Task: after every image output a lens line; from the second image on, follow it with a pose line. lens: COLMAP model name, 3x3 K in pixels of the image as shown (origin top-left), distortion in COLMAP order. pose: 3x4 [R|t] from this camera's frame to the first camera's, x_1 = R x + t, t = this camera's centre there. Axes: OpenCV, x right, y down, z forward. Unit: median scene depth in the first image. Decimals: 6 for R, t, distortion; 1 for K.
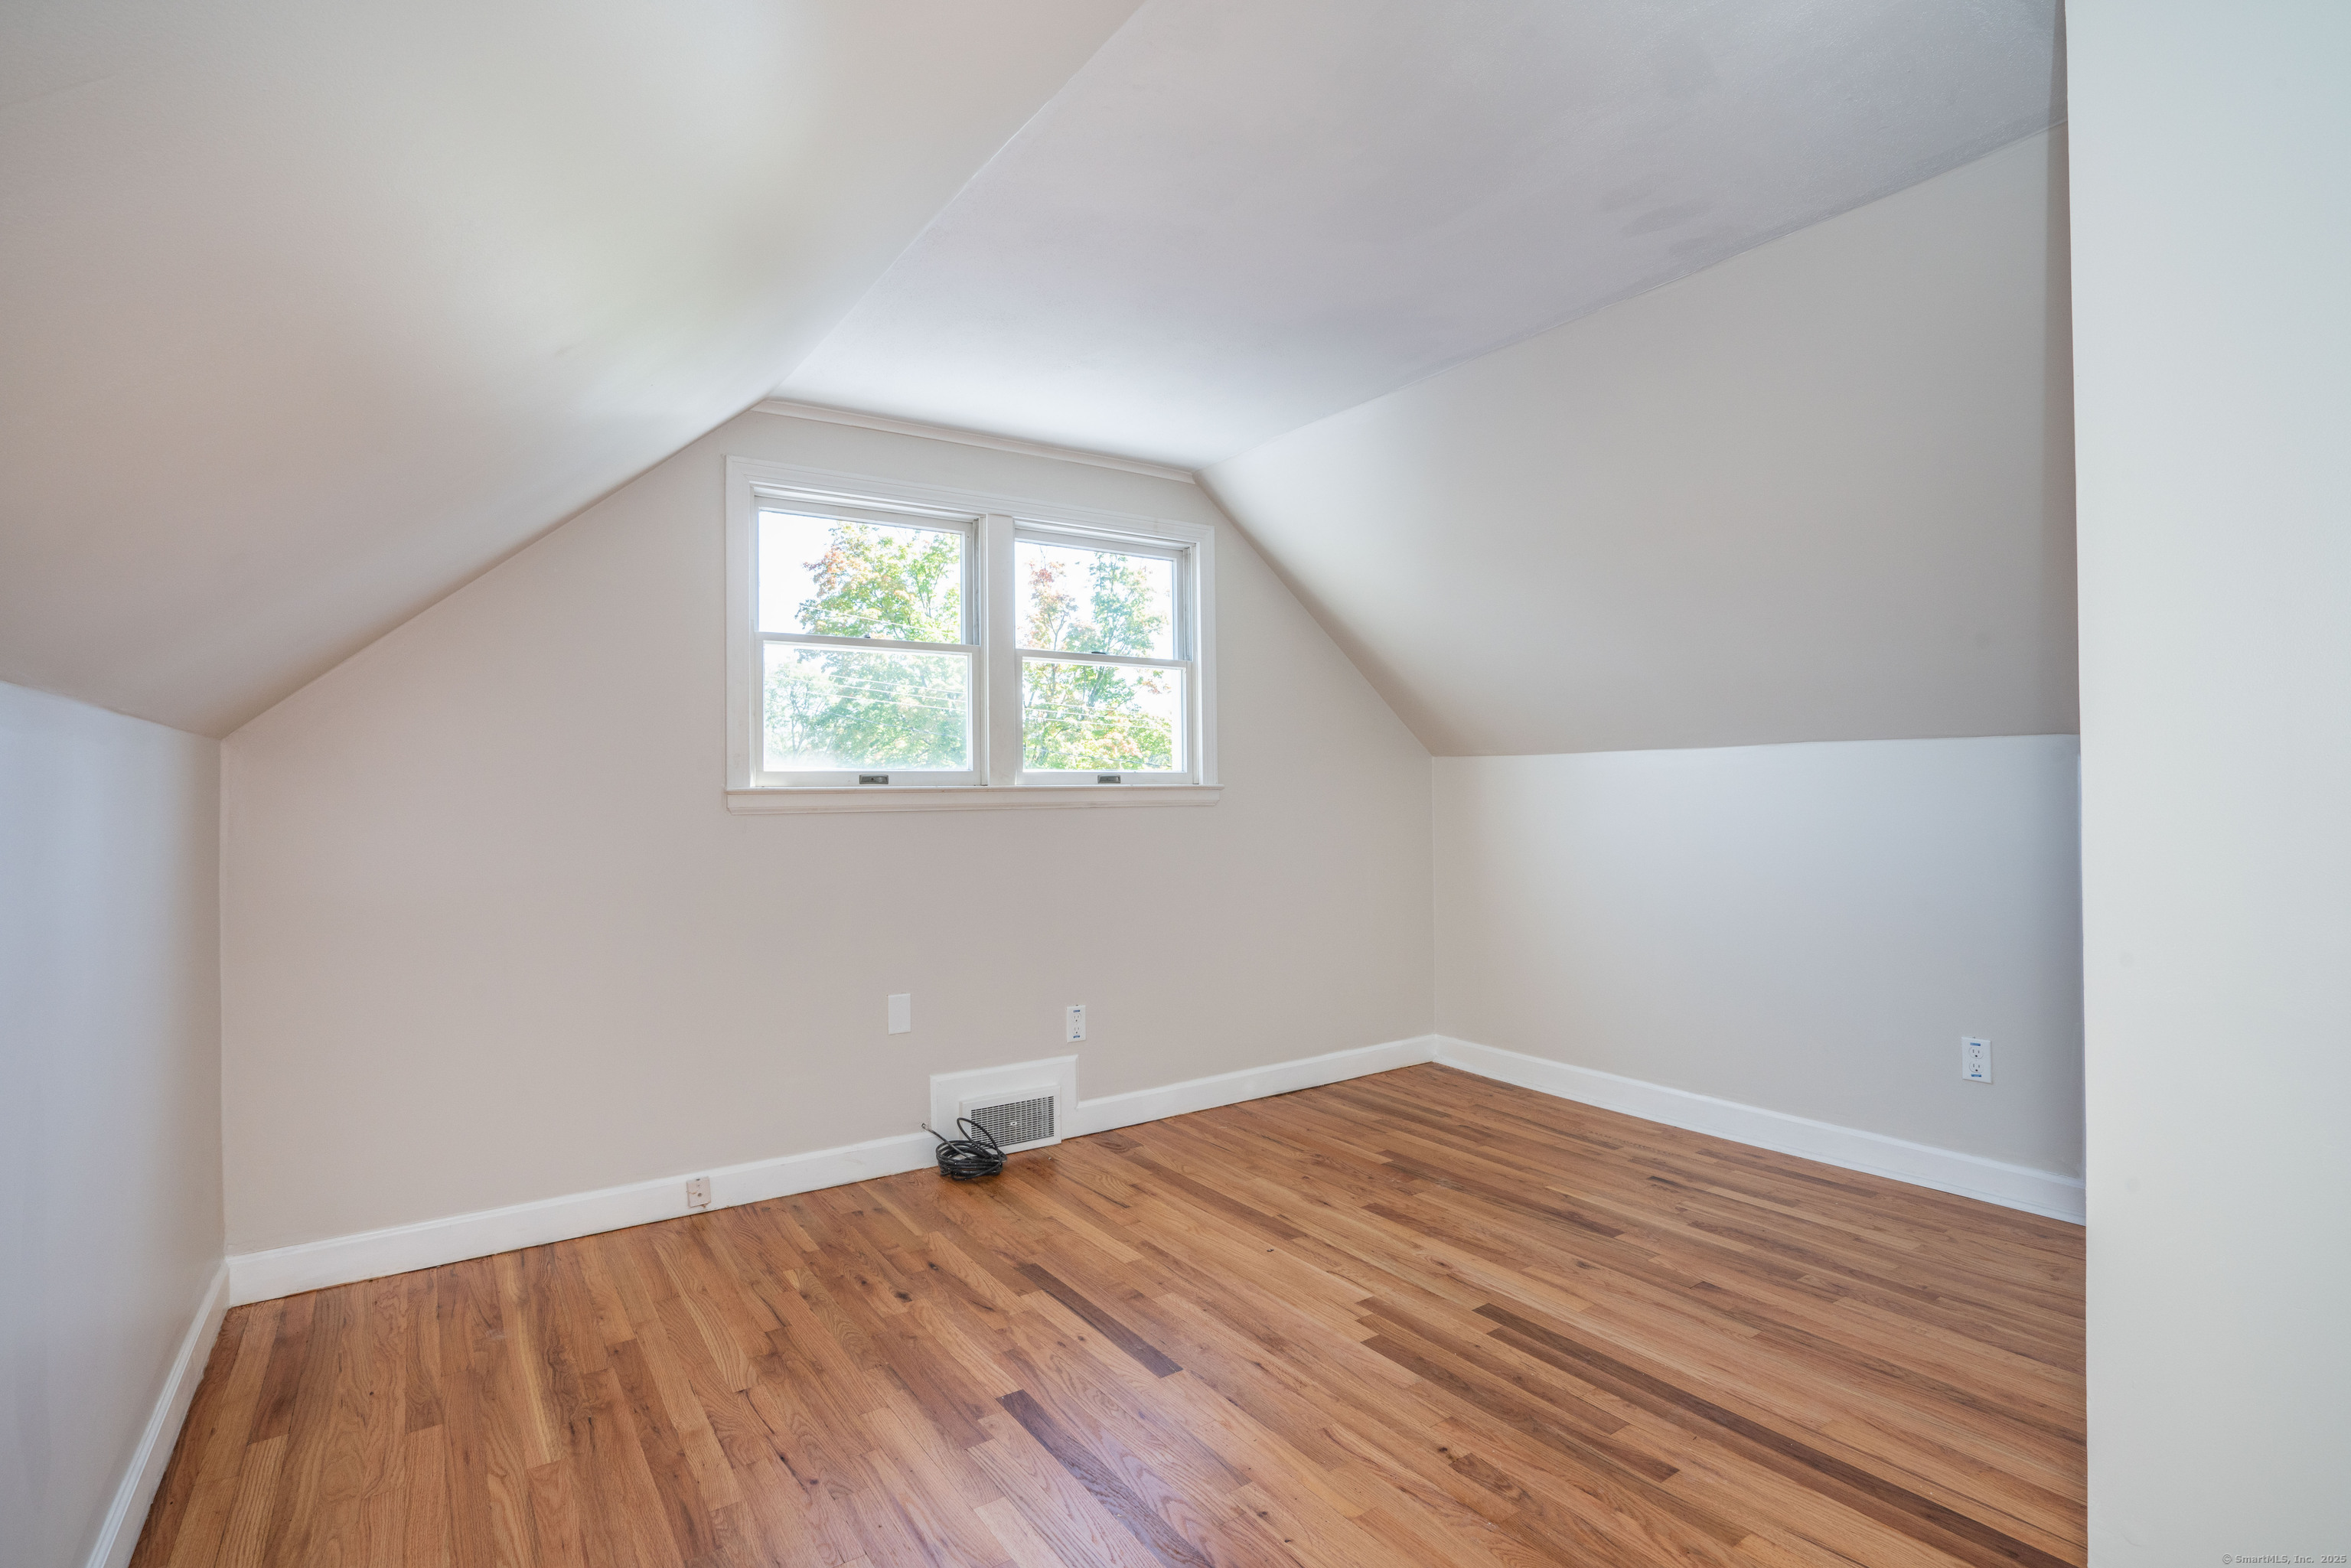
lens RADIAL K [[1165.5, 0, 1181.3], [0, 1165.5, 794.2], [0, 0, 1]] dist [-0.032770, 0.015561]
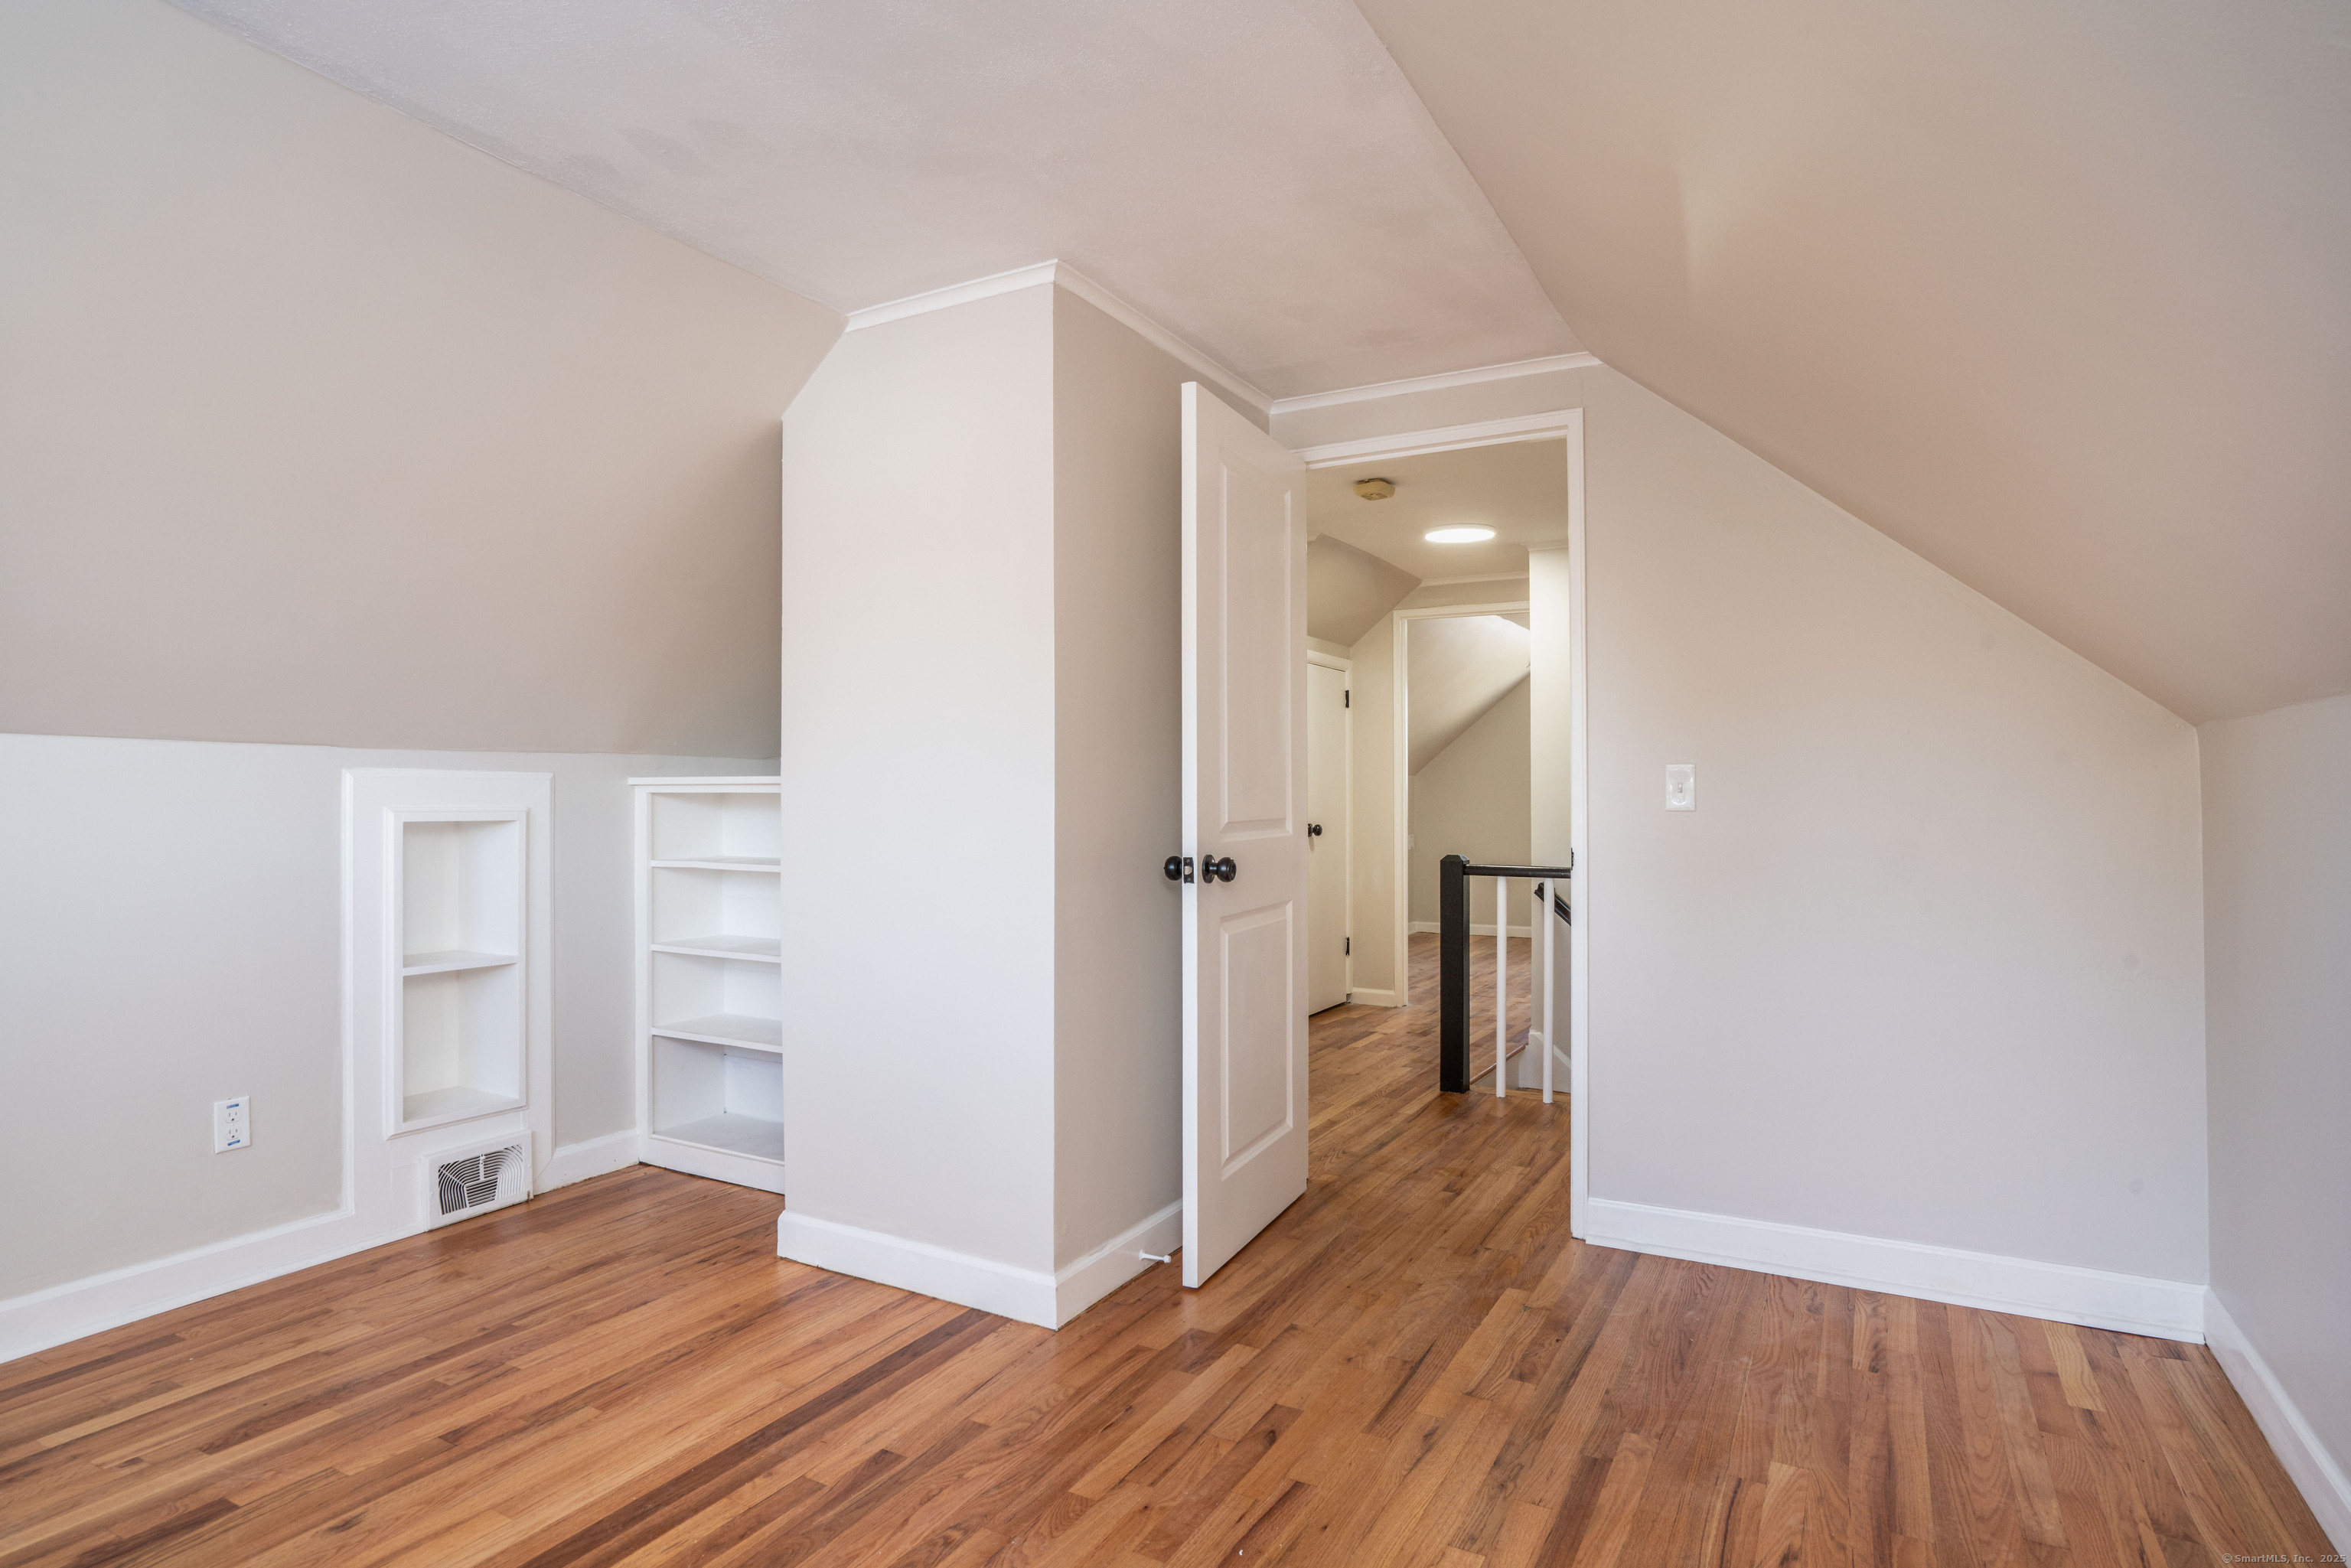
lens RADIAL K [[1274.5, 0, 1164.1], [0, 1274.5, 779.4], [0, 0, 1]] dist [-0.052187, 0.035397]
pose [[-0.452852, 0.027180, 0.891171, -0.528632], [0.009661, 0.999626, -0.025578, 0.008247], [-0.891533, -0.002973, -0.452945, 0.952042]]
